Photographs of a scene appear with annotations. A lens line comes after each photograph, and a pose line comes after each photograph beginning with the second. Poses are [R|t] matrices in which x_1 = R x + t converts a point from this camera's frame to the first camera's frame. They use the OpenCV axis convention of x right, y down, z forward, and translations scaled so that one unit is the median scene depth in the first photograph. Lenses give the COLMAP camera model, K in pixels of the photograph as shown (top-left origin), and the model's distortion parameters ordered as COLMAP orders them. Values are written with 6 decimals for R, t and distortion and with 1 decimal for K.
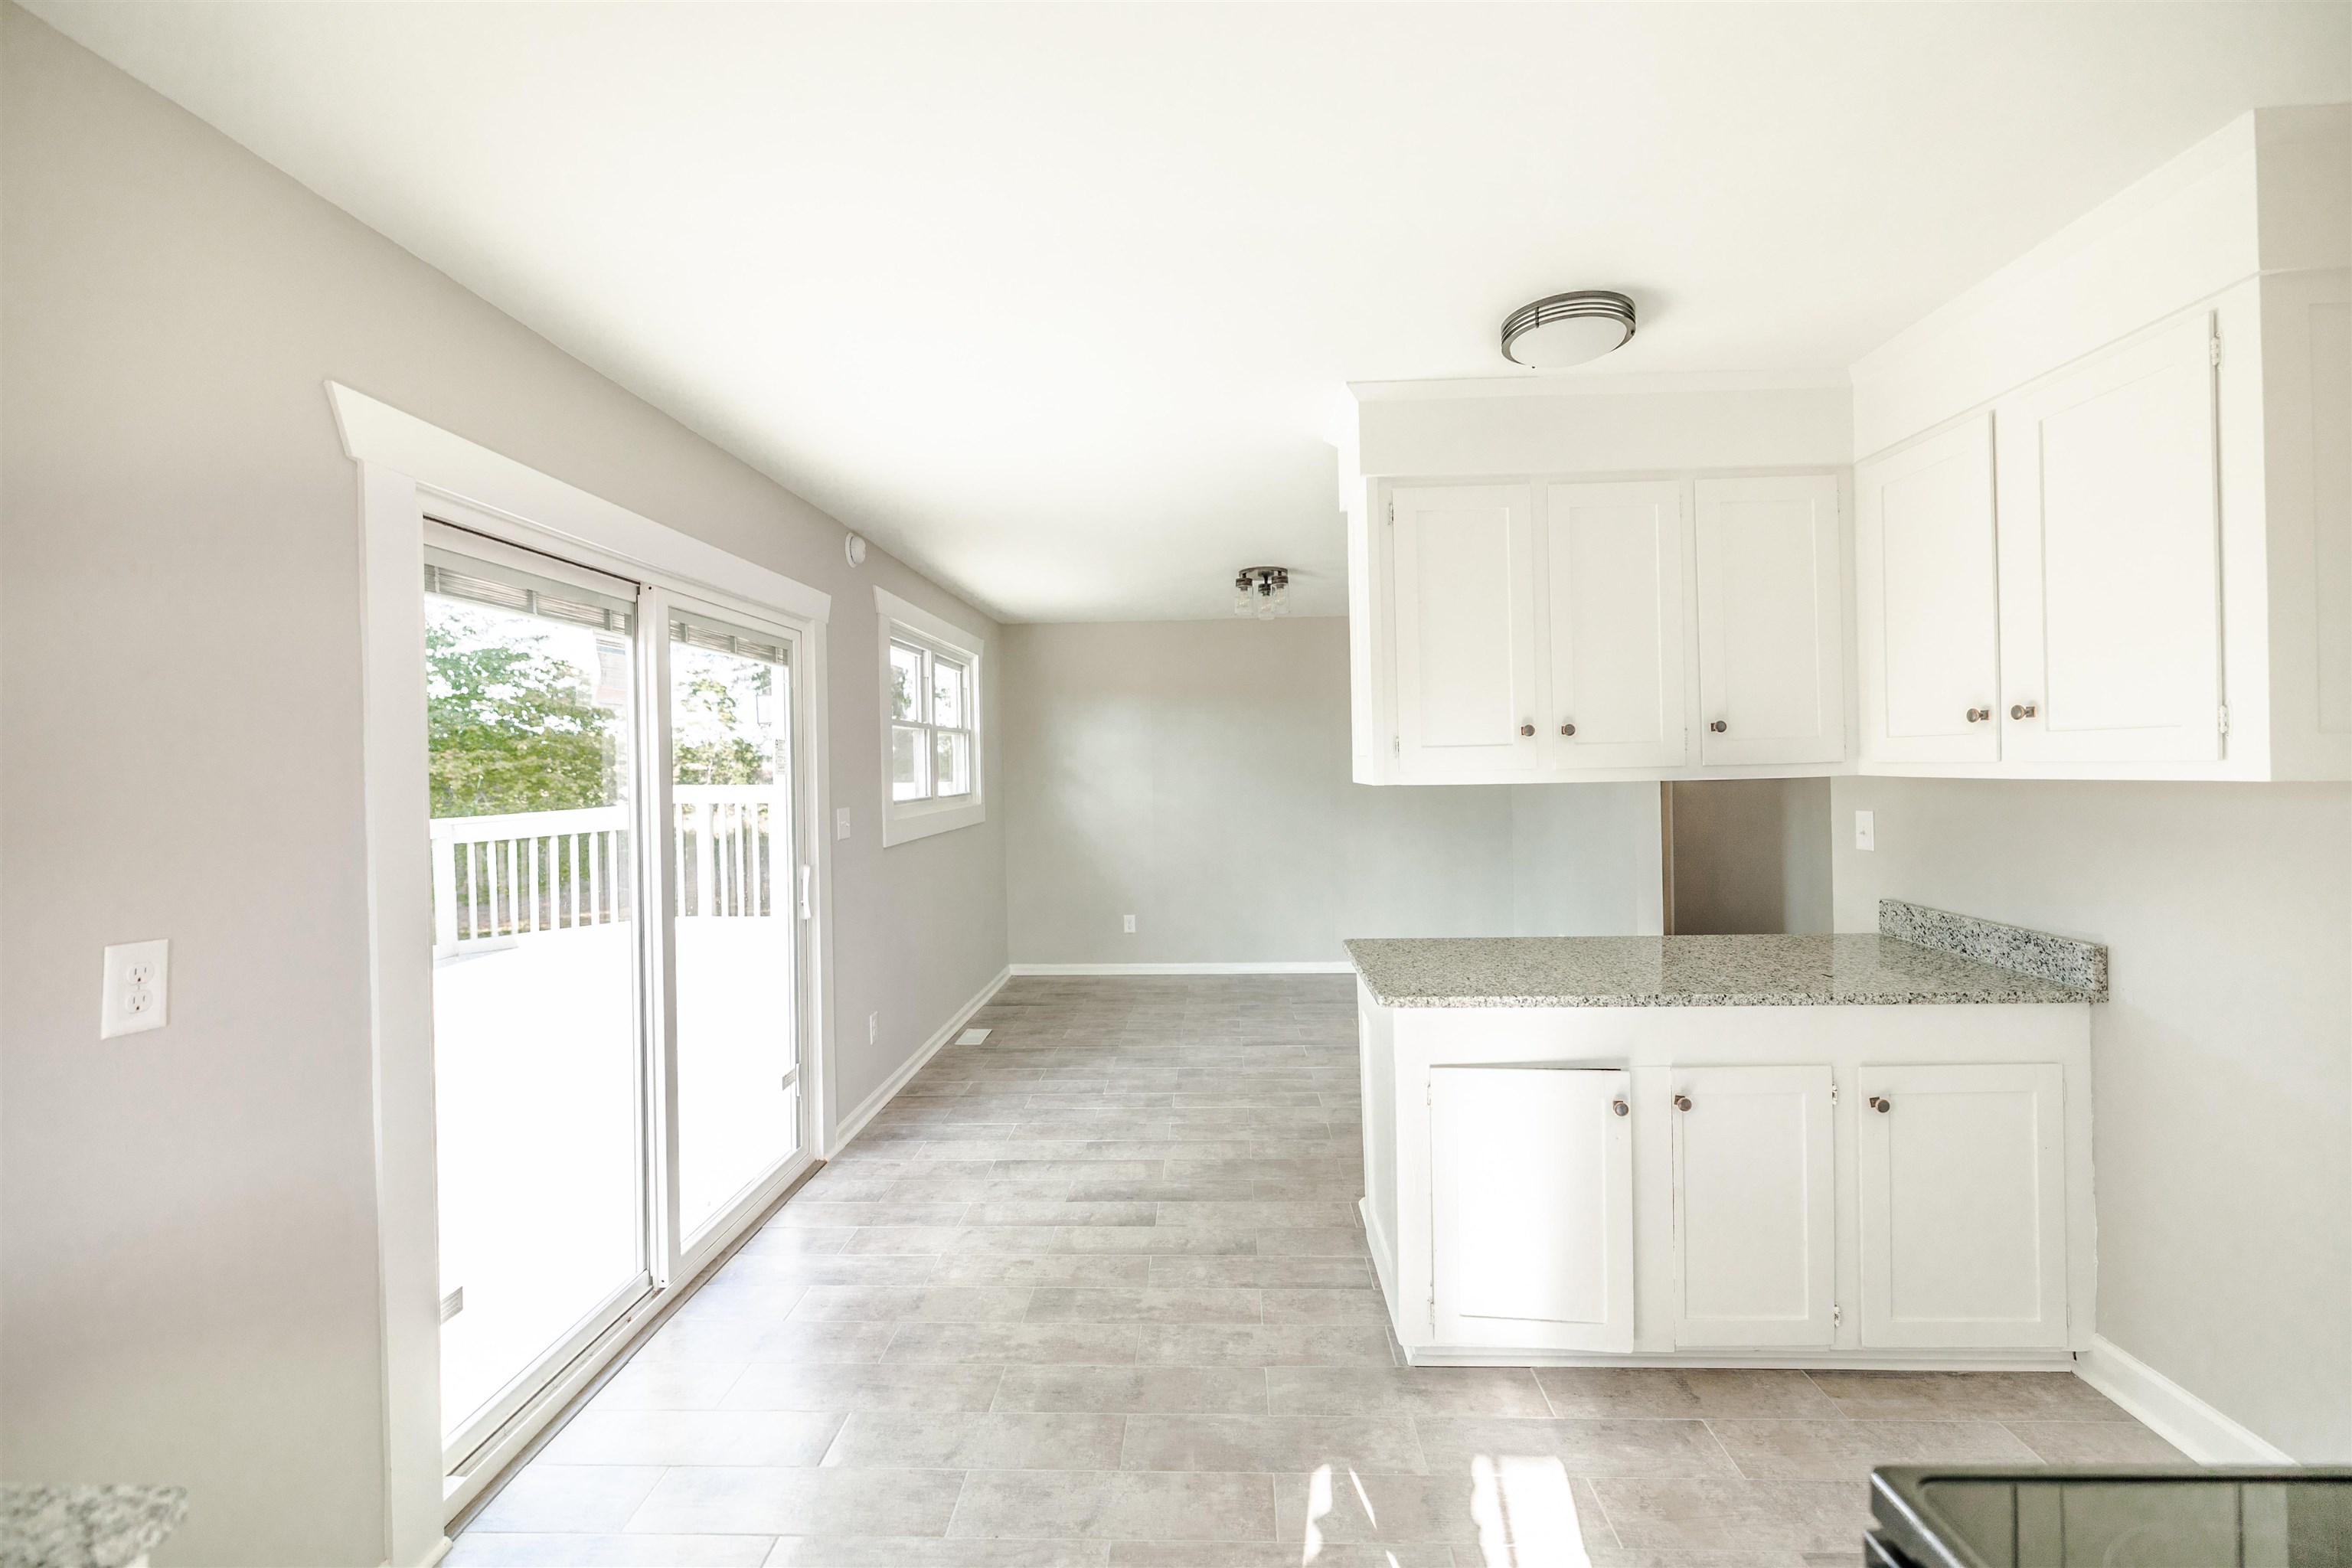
lens RADIAL K [[993.9, 0, 1180.0], [0, 993.9, 760.7], [0, 0, 1]] dist [-0.002423, -0.000424]
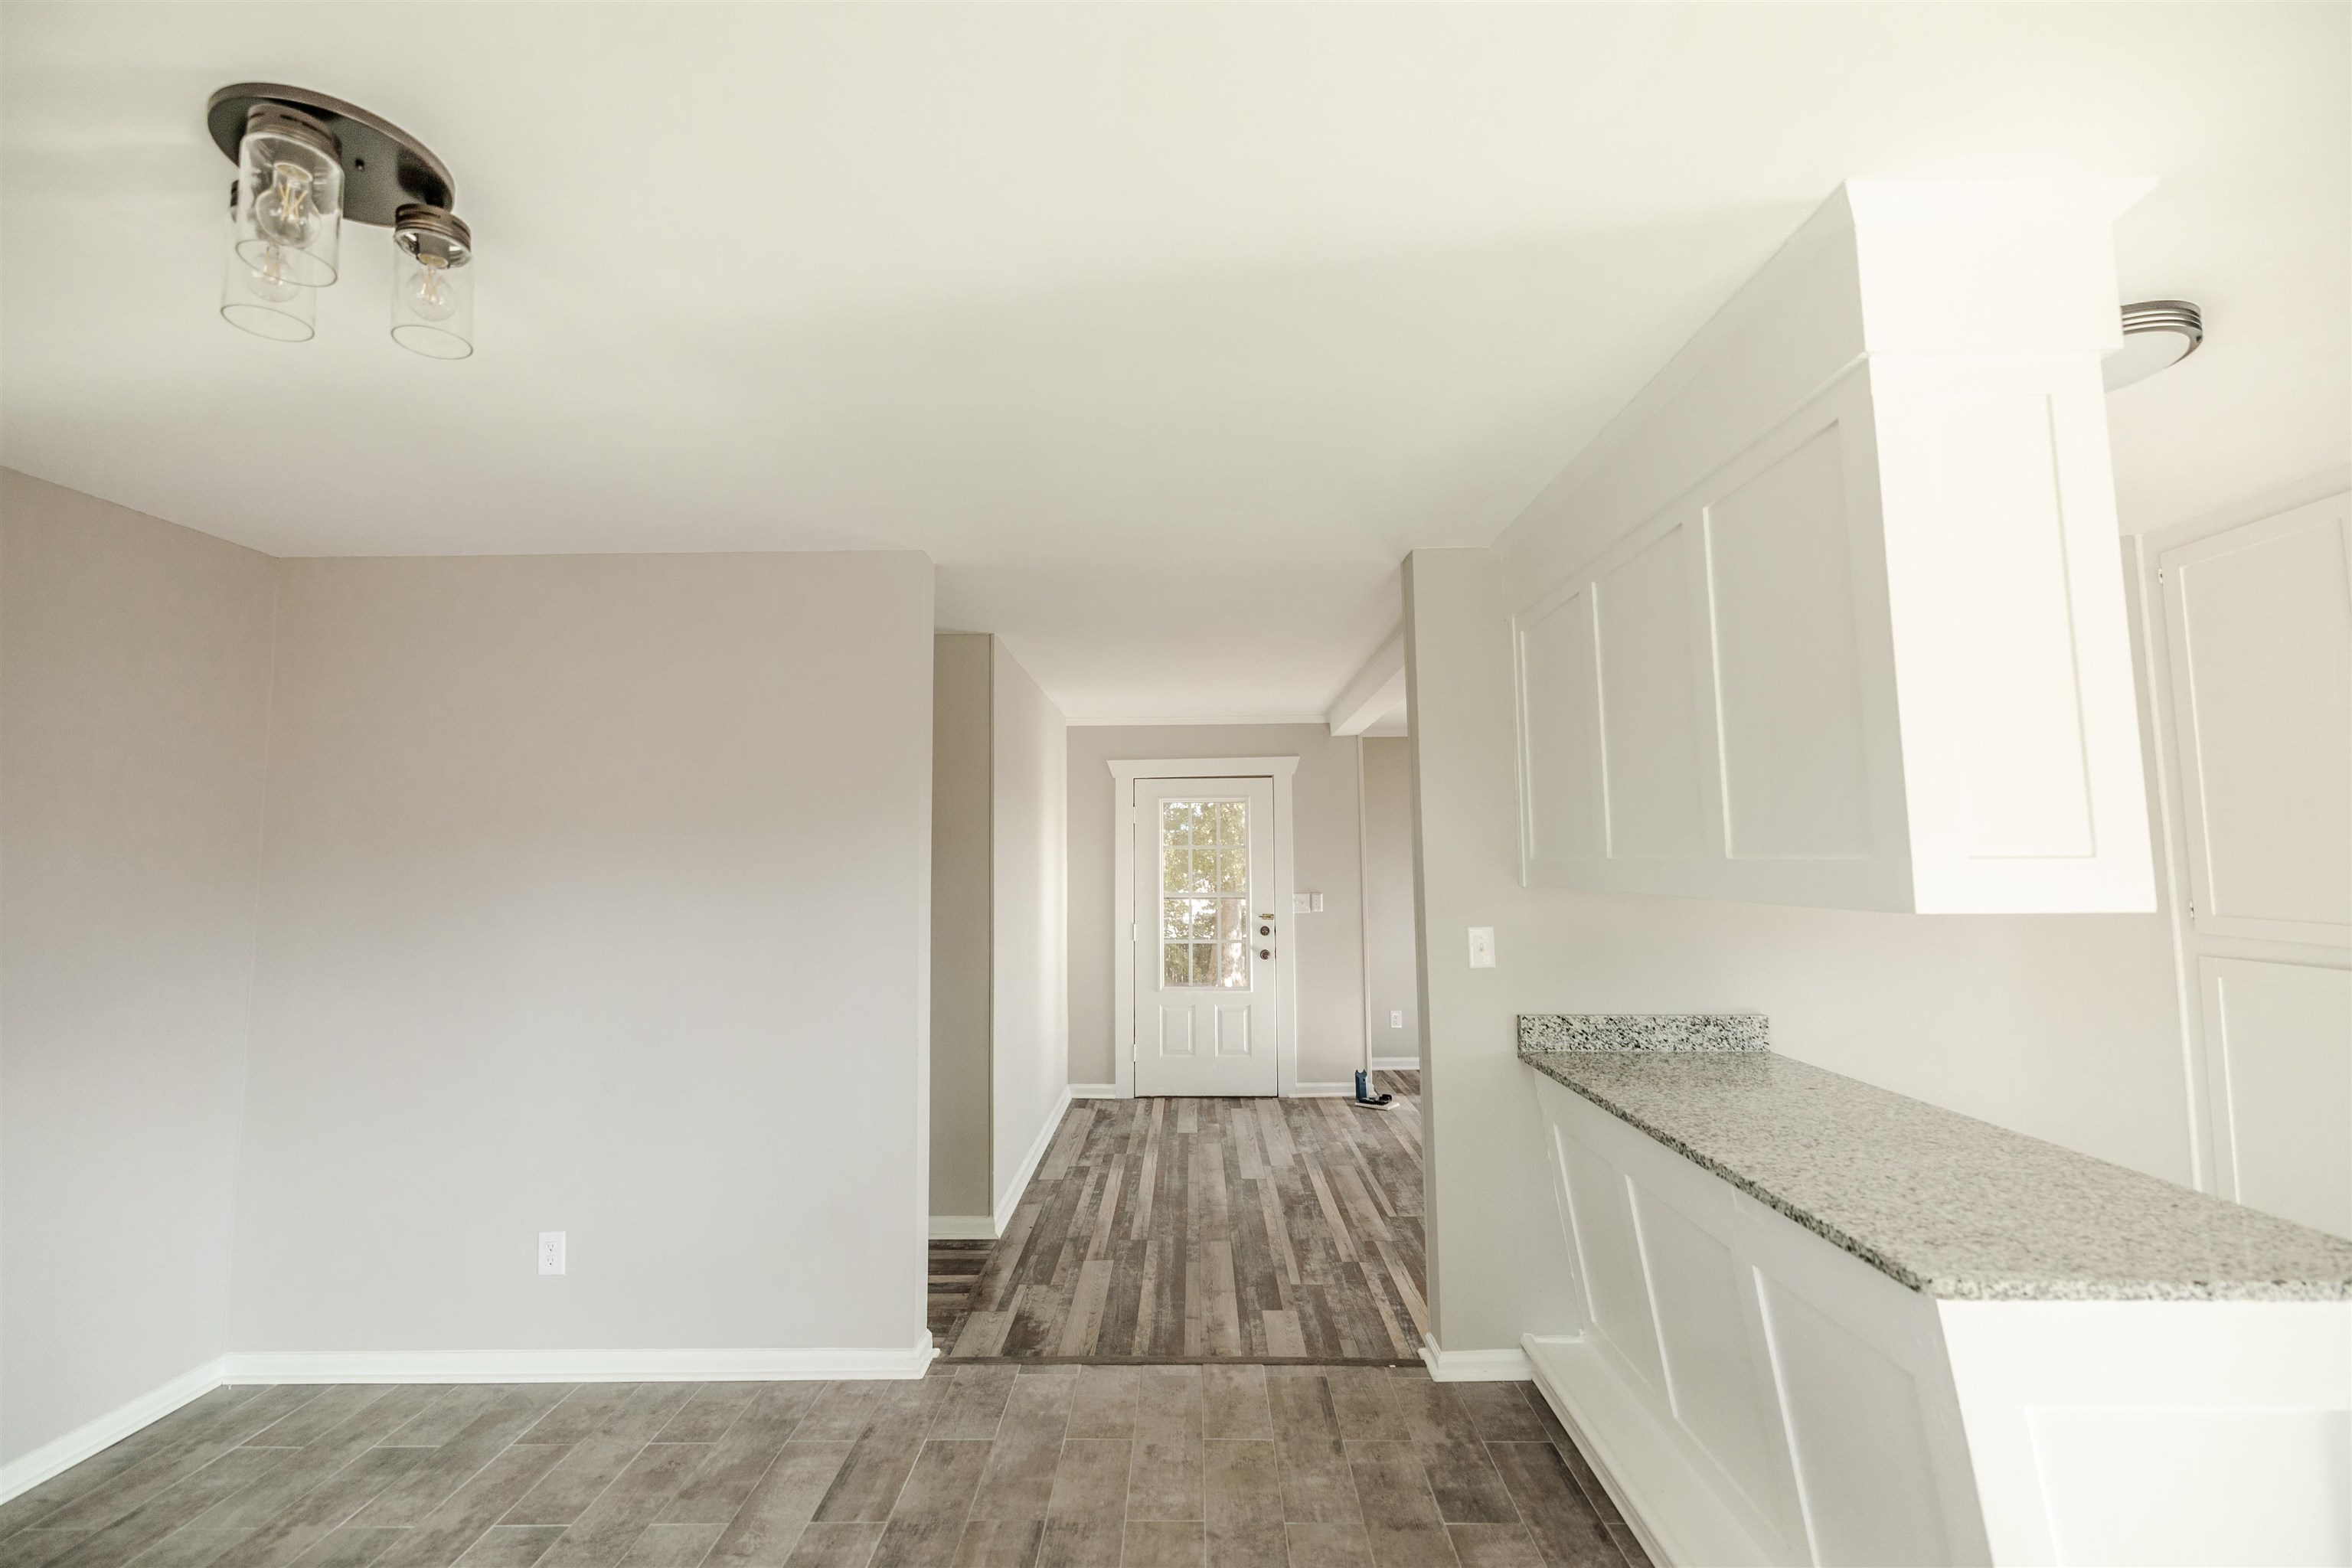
lens RADIAL K [[972.9, 0, 1182.7], [0, 972.9, 763.7], [0, 0, 1]] dist [0.000064, -0.000178]
pose [[-0.033477, 0.122566, 0.991896, -0.257409], [0.006606, 0.992457, -0.122413, 0.005393], [-0.999418, 0.002455, -0.034034, 1.256086]]
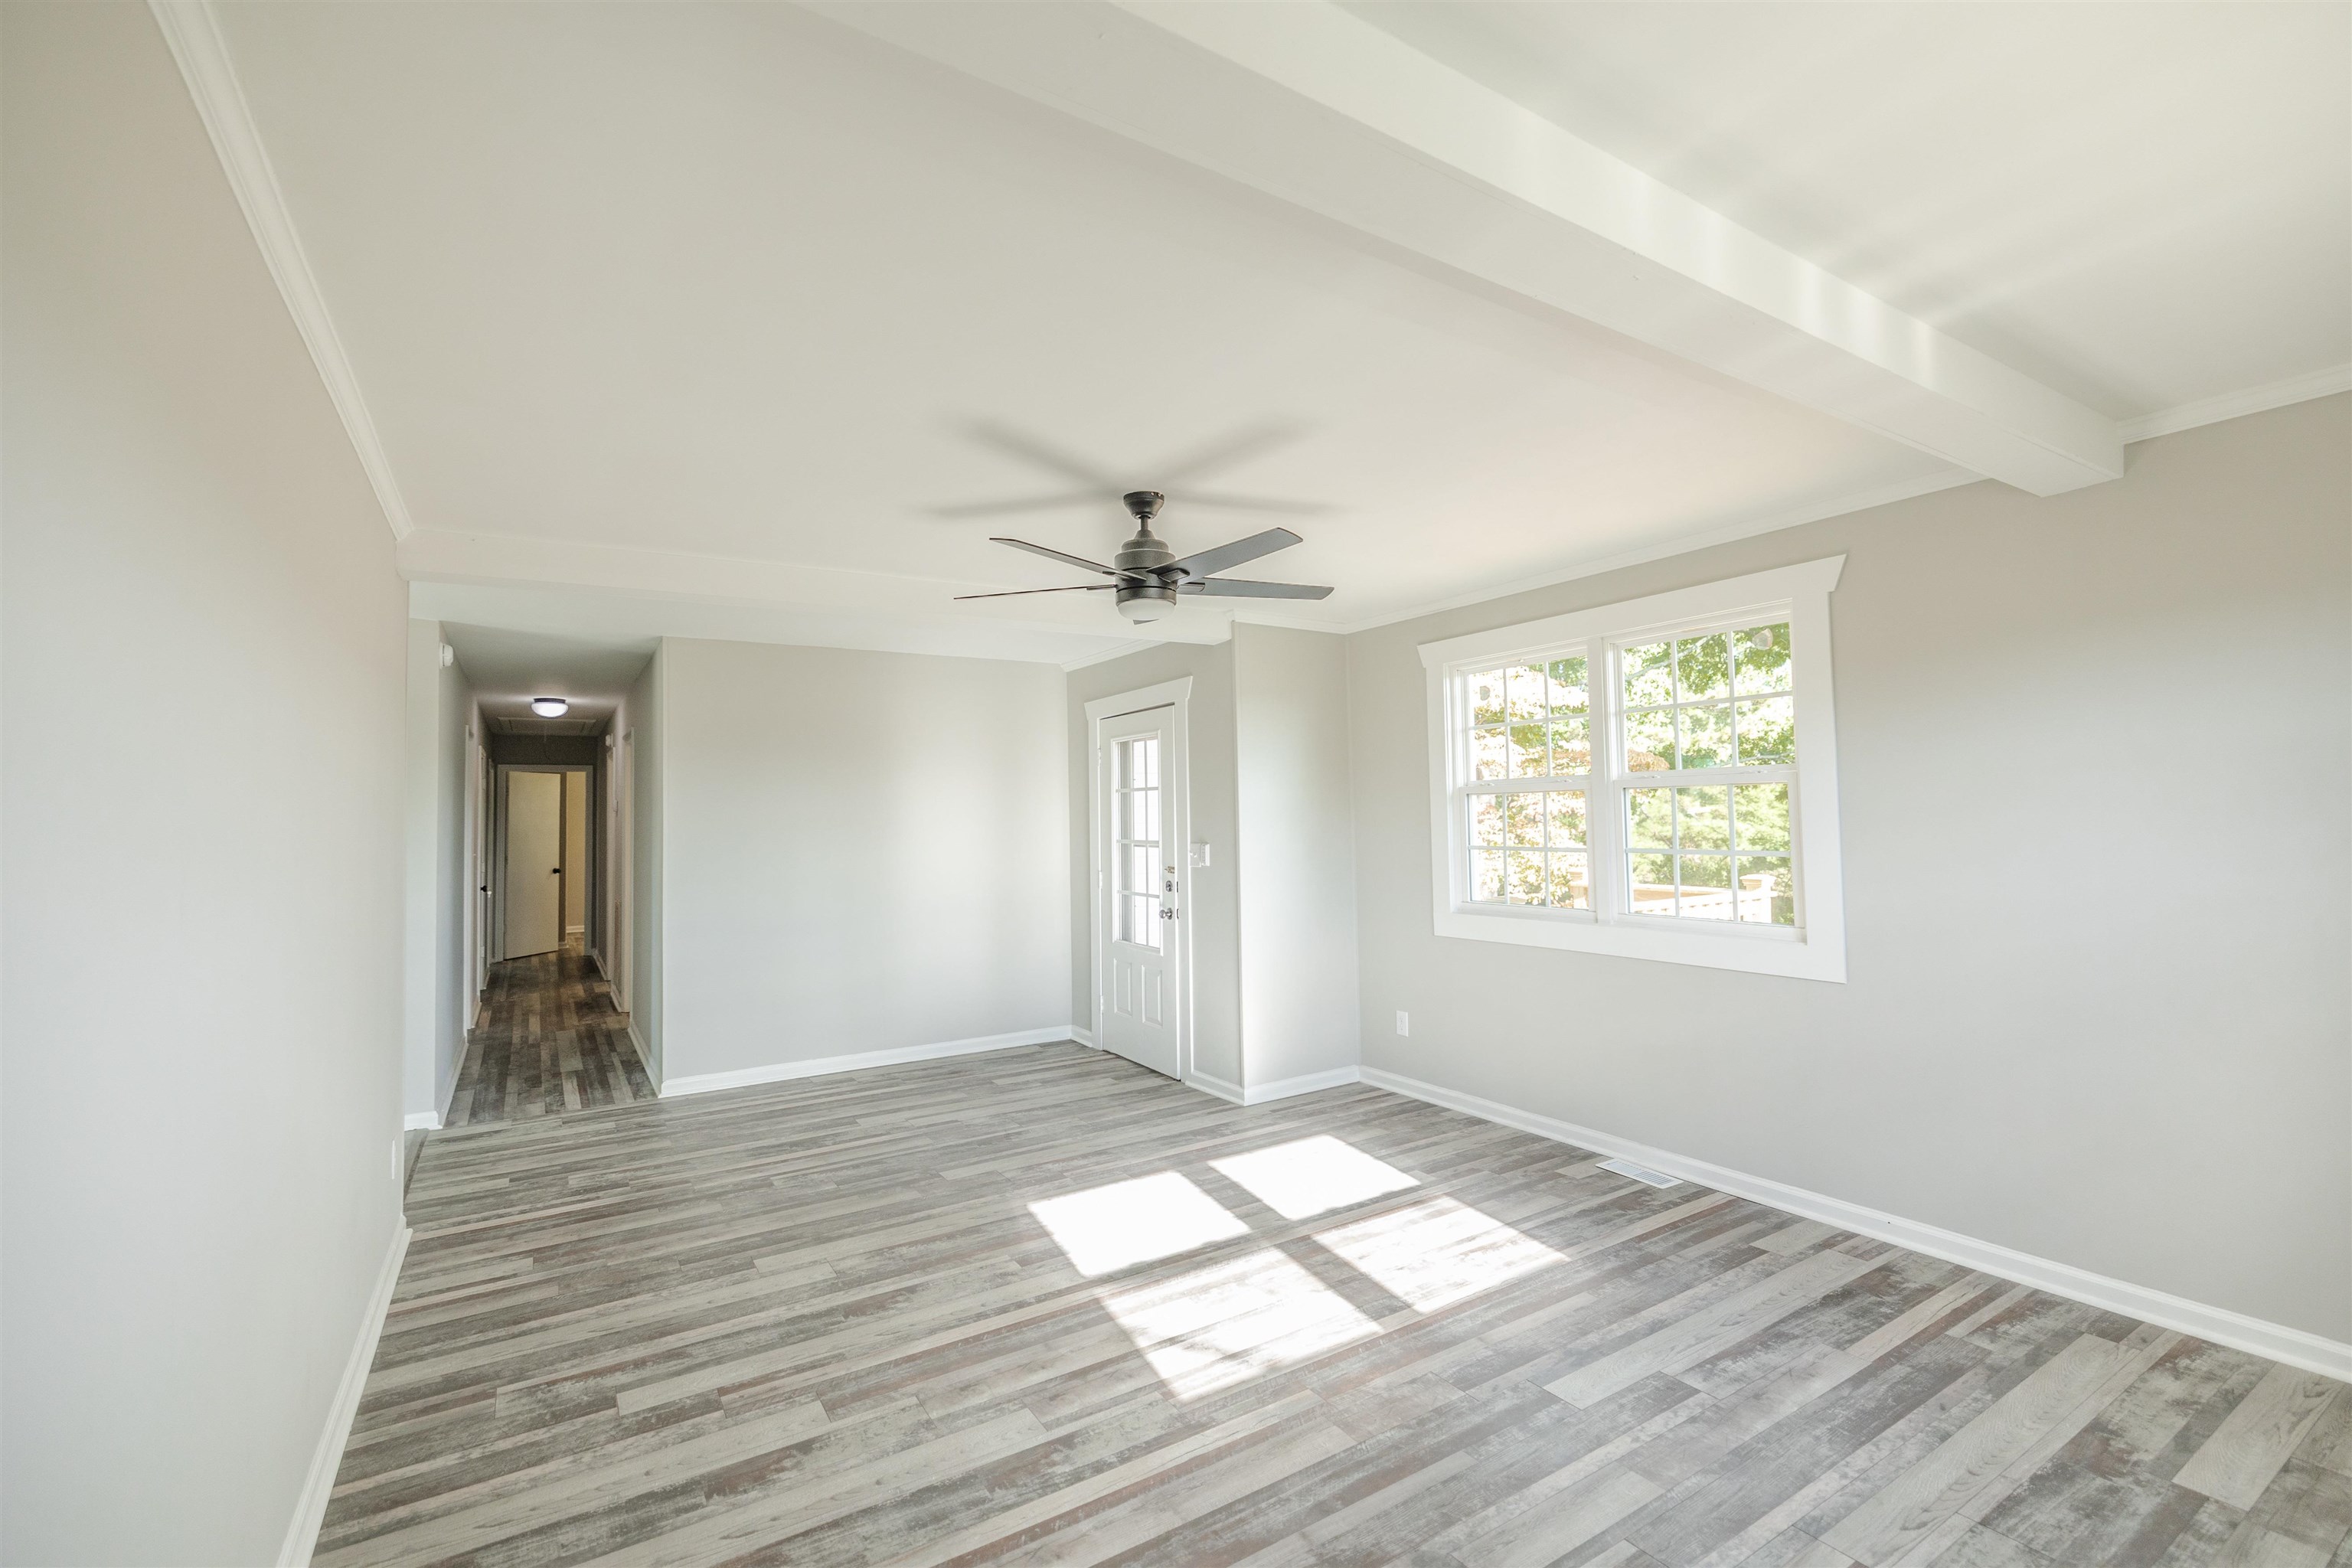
lens RADIAL K [[1018.2, 0, 1199.6], [0, 1018.2, 777.4], [0, 0, 1]] dist [-0.001746, -0.000392]
pose [[0.817176, 0.029625, 0.575627, 0.764517], [-0.000236, 0.998695, -0.051064, 0.004316], [-0.576388, 0.041593, 0.816117, -0.431101]]
